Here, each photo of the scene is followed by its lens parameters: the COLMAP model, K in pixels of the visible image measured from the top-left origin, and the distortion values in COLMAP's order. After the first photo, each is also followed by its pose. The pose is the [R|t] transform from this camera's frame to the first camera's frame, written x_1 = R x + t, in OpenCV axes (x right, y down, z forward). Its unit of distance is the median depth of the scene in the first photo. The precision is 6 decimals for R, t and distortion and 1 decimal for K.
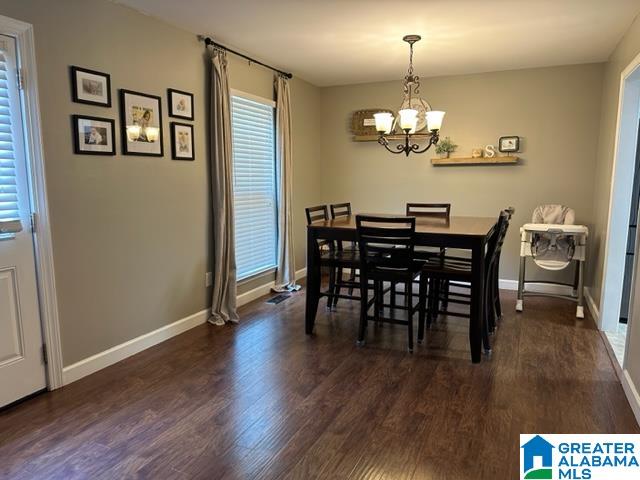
lens RADIAL K [[449.3, 0, 320.4], [0, 449.3, 239.5], [0, 0, 1]] dist [0.009292, -0.015816]
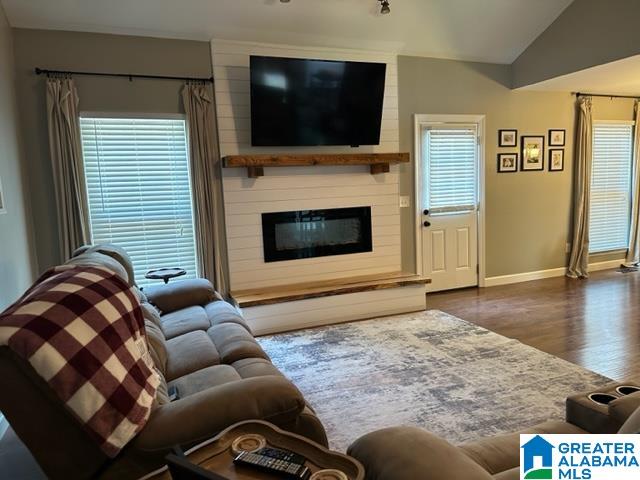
lens RADIAL K [[449.3, 0, 320.6], [0, 449.3, 237.7], [0, 0, 1]] dist [0.009292, -0.015816]
pose [[0.719346, 0.058329, -0.692199, 0.222923], [-0.059545, 0.997978, 0.022216, 0.077366], [0.692095, 0.025236, 0.721365, -0.754740]]
